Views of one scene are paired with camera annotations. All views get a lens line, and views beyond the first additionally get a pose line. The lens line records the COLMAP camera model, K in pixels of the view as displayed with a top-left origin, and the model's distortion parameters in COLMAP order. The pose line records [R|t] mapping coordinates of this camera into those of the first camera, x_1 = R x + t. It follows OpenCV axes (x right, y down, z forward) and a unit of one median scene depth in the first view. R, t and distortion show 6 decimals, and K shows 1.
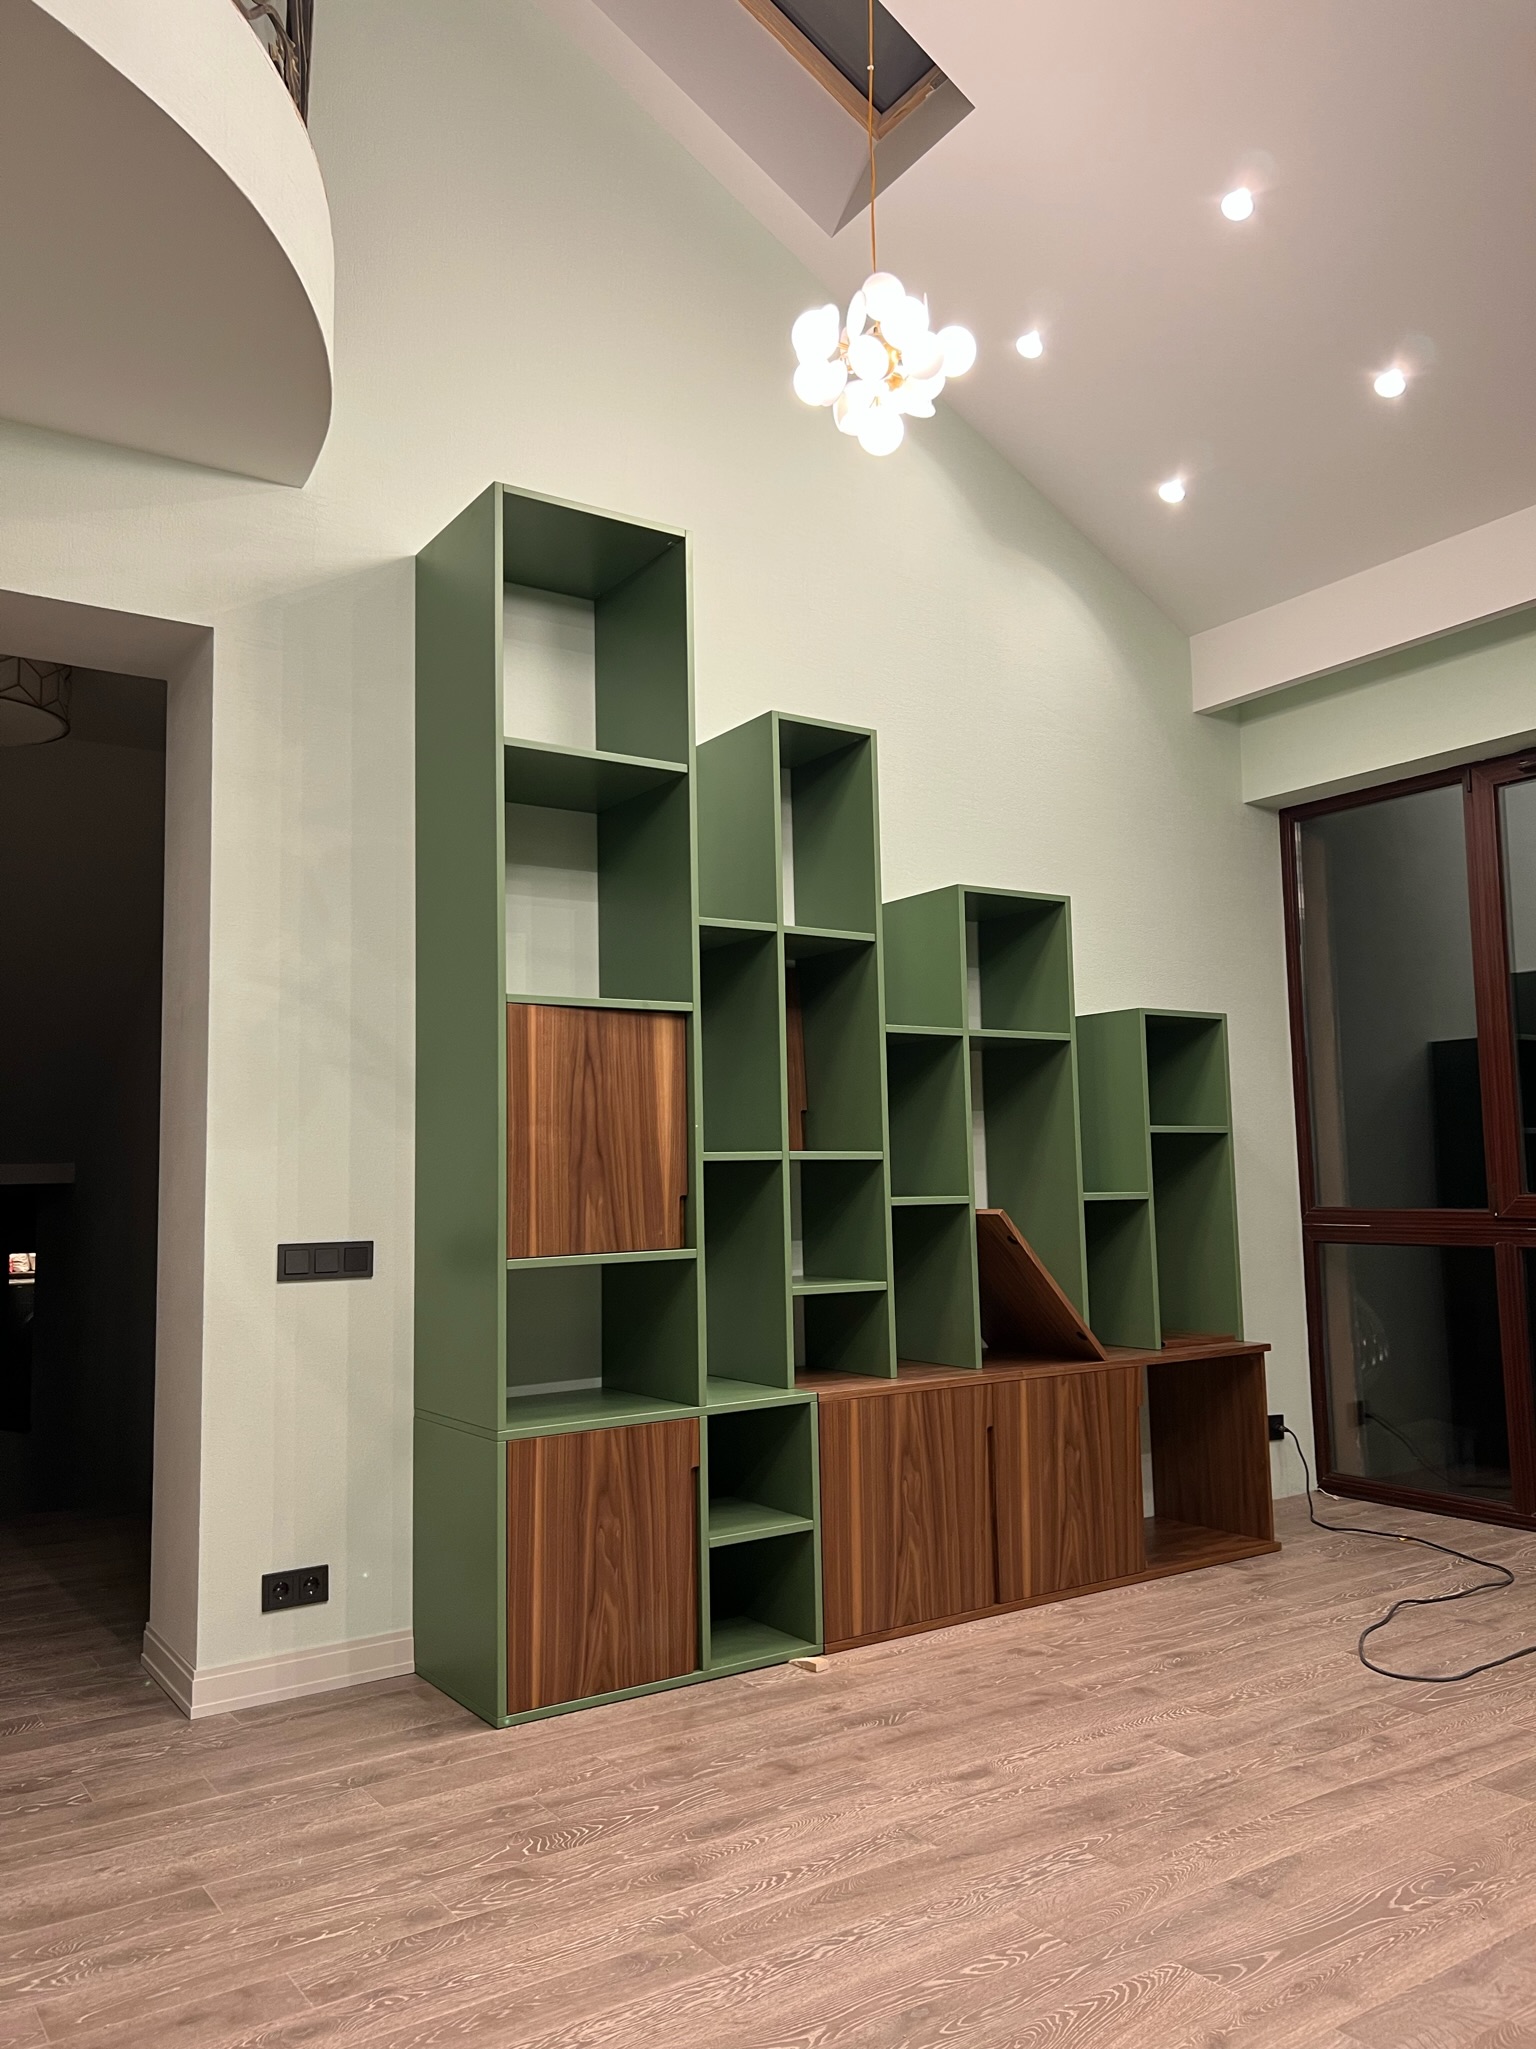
lens RADIAL K [[1553.4, 0, 768.0], [0, 1553.4, 1024.5], [0, 0, 1]] dist [0.093283, -0.123628]
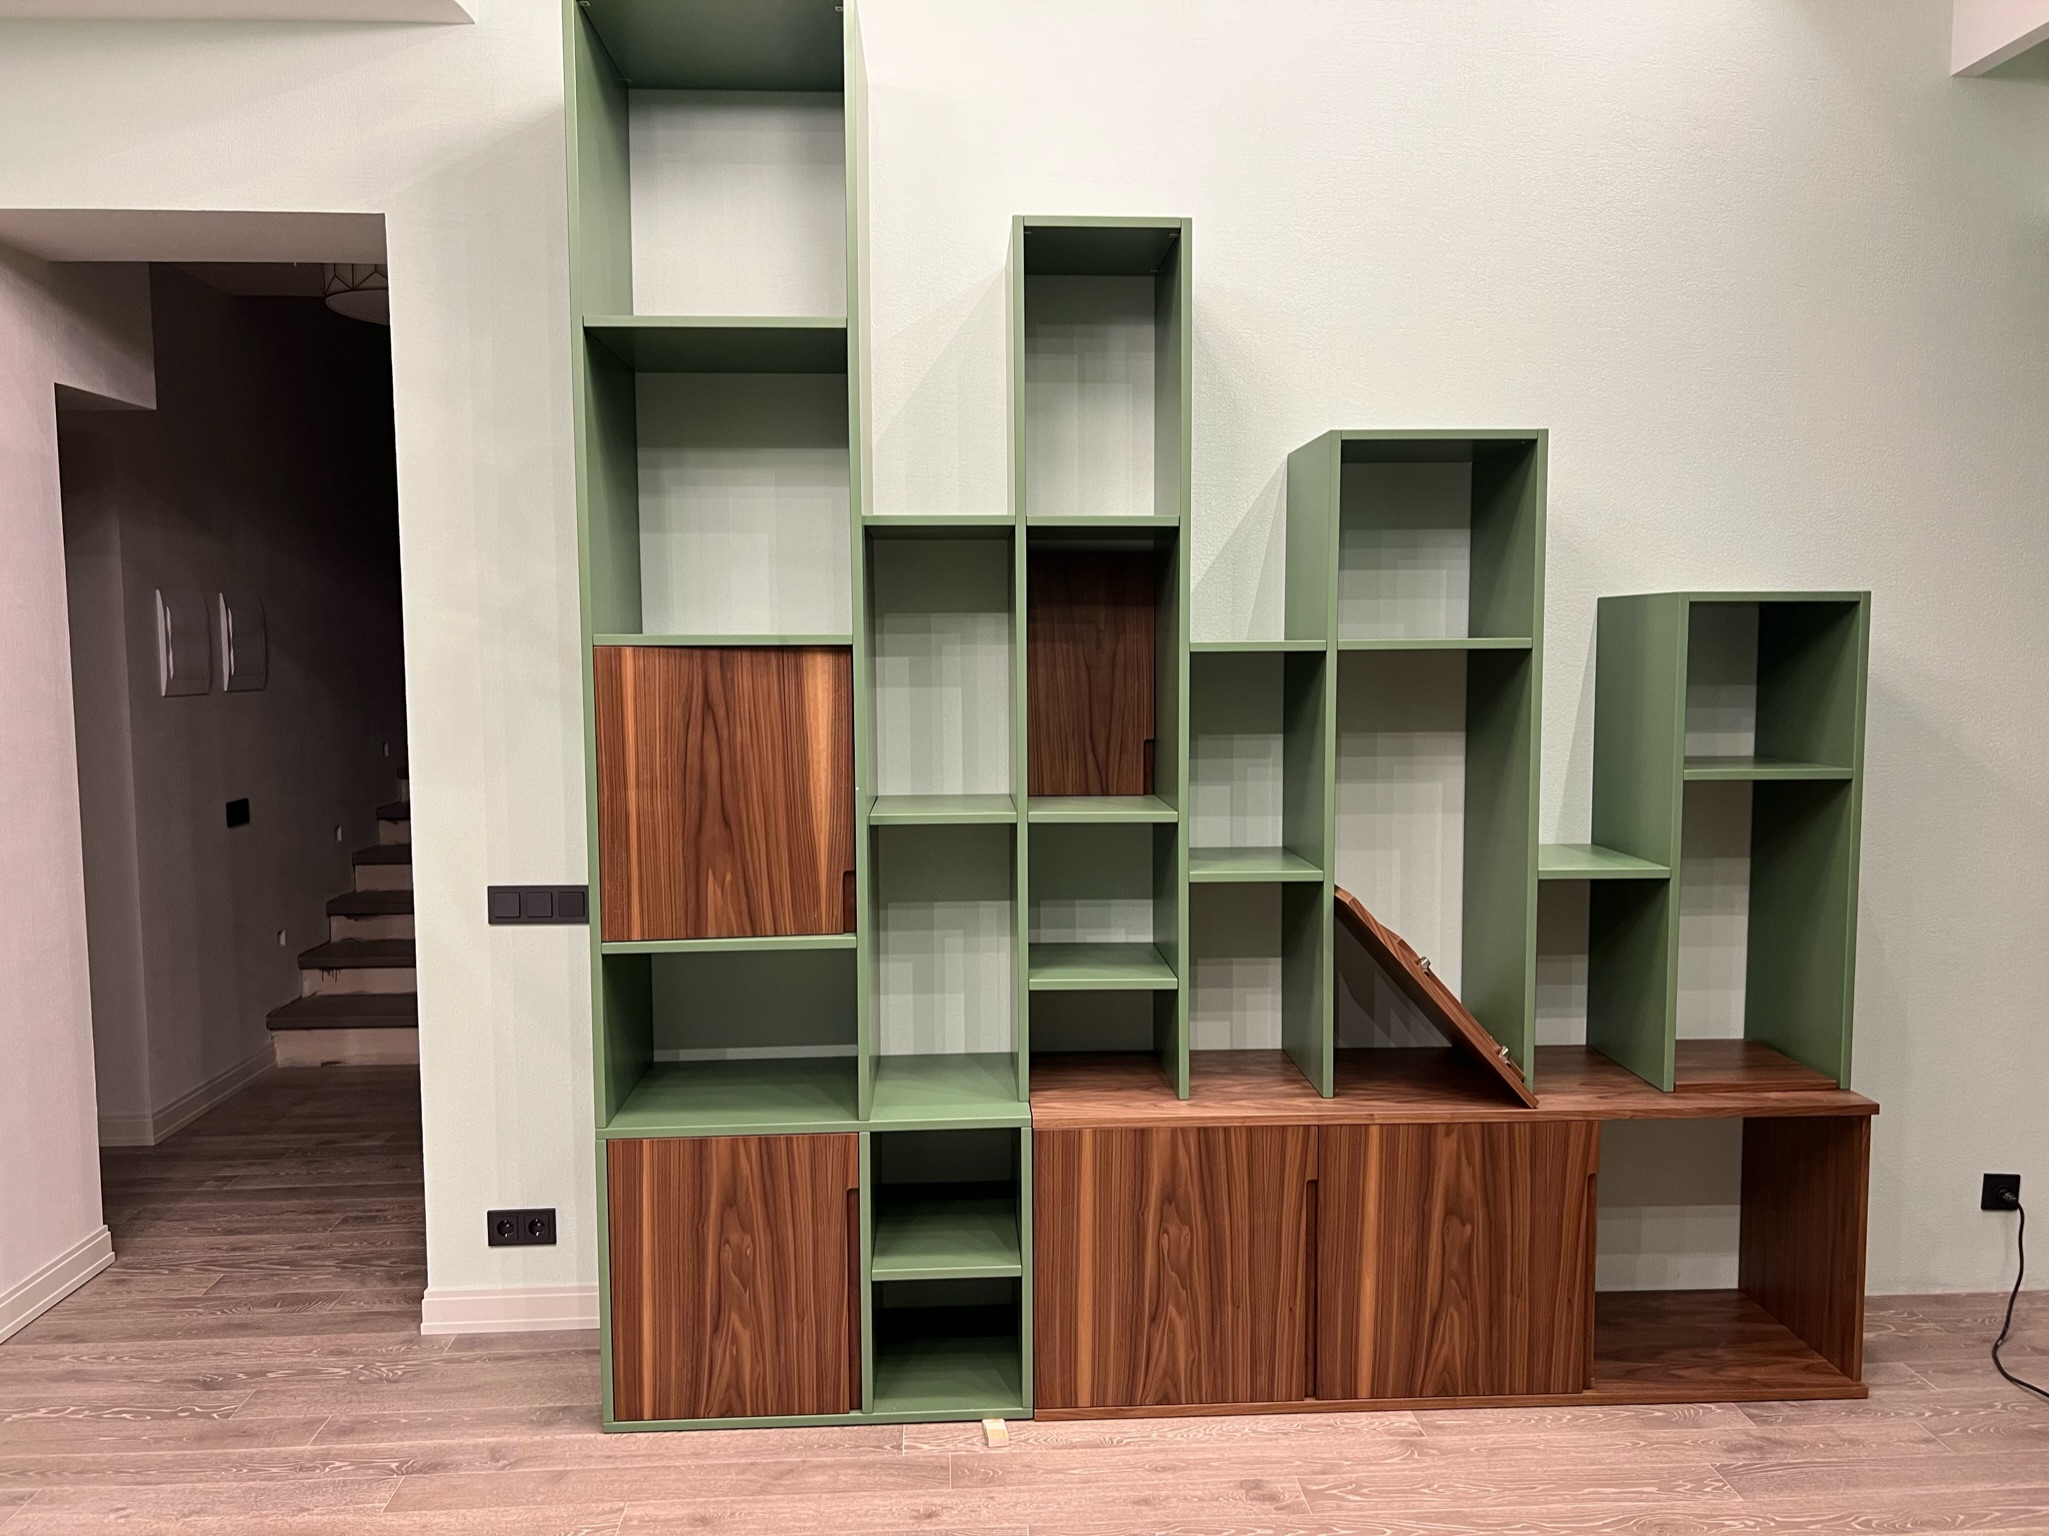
lens RADIAL K [[1553.4, 0, 1018.0], [0, 1553.4, 779.2], [0, 0, 1]] dist [0.093283, -0.123628]
pose [[0.856733, 0.060948, -0.512146, 0.450728], [0.039731, 0.982244, 0.183355, -0.086290], [0.514227, -0.177434, 0.839099, 0.377377]]
